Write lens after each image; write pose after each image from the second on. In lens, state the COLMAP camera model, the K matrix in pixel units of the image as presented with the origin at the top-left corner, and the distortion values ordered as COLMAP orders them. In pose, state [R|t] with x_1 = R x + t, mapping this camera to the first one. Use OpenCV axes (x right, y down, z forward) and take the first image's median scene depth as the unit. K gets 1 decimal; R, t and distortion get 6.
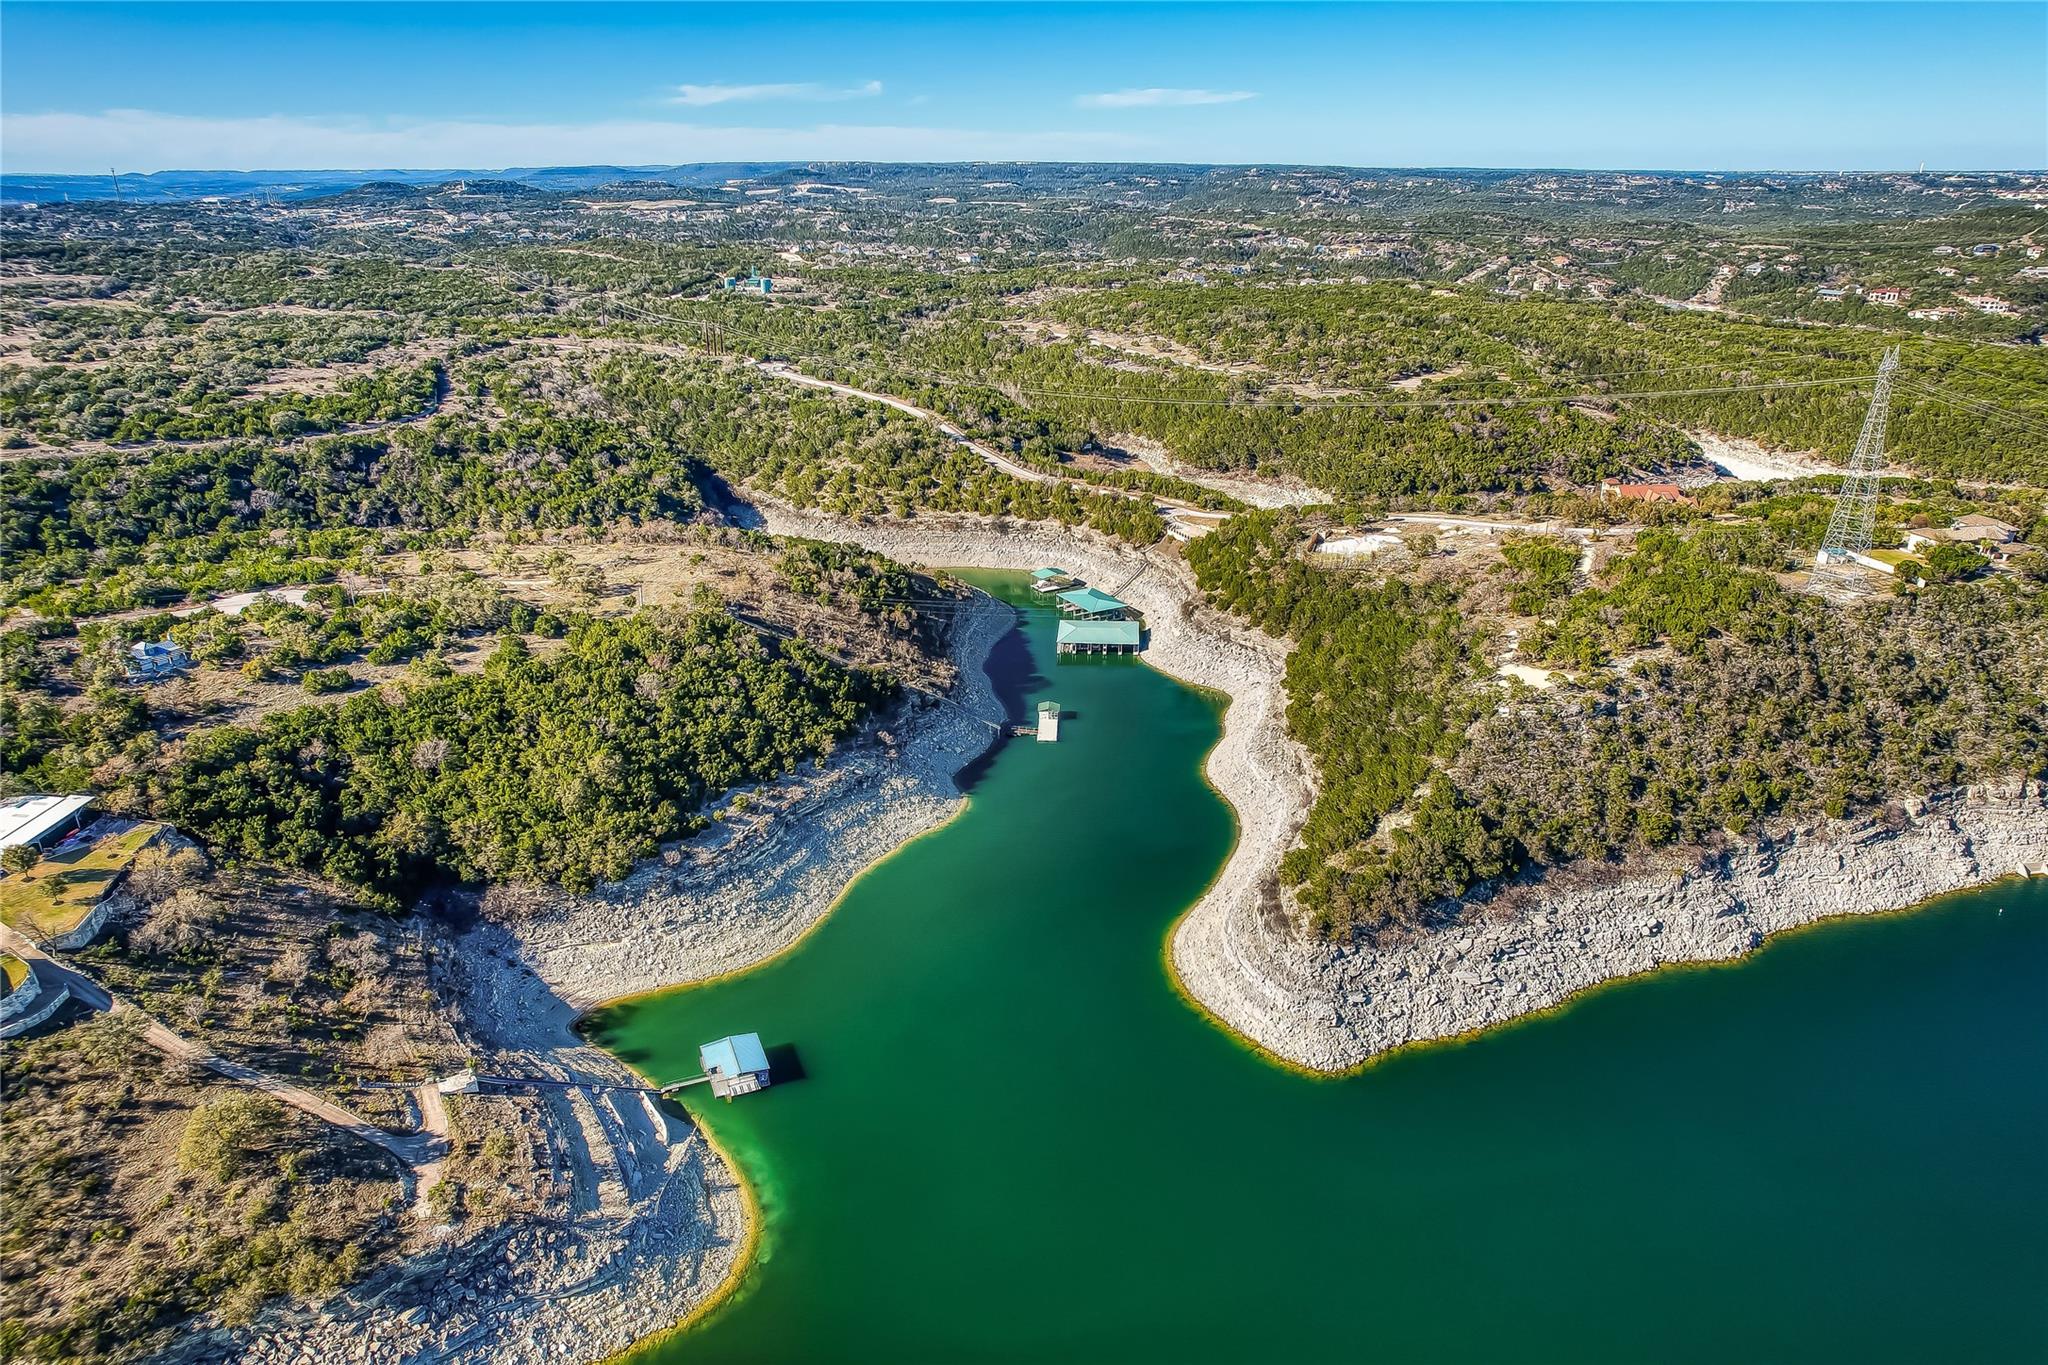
lens RADIAL K [[1302.2, 0, 1029.3], [0, 1302.2, 688.0], [0, 0, 1]] dist [-0.072489, 0.064340]
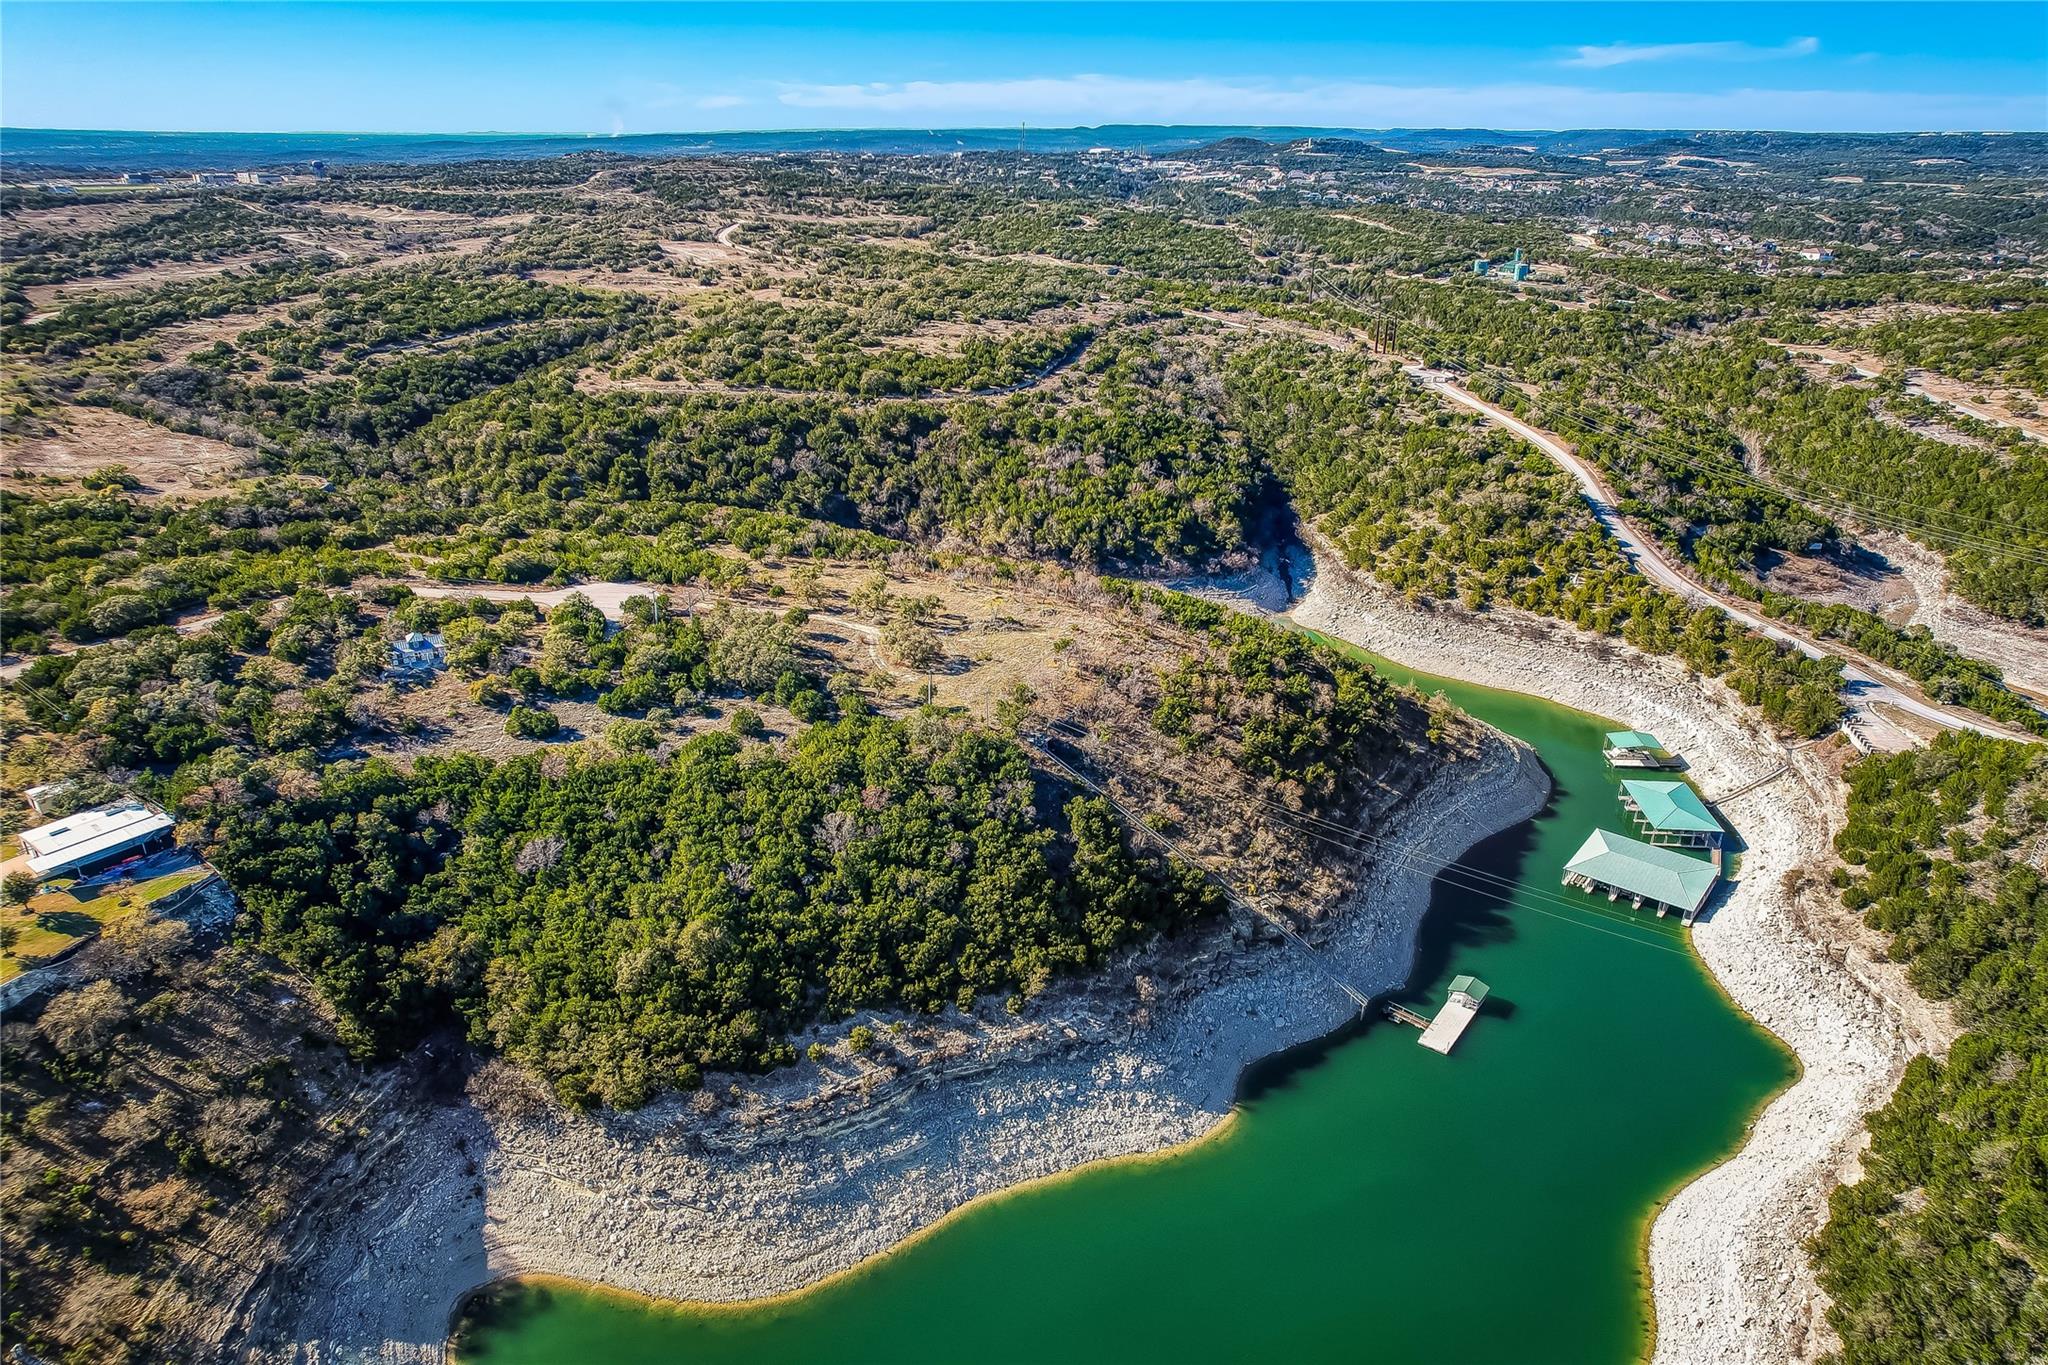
lens RADIAL K [[1302.2, 0, 1029.3], [0, 1302.2, 688.0], [0, 0, 1]] dist [-0.072489, 0.064340]
pose [[0.818745, 0.235756, -0.523523, 0.101294], [-0.222758, 0.970820, 0.088811, -0.102855], [0.529184, 0.043906, 0.847370, 0.251157]]
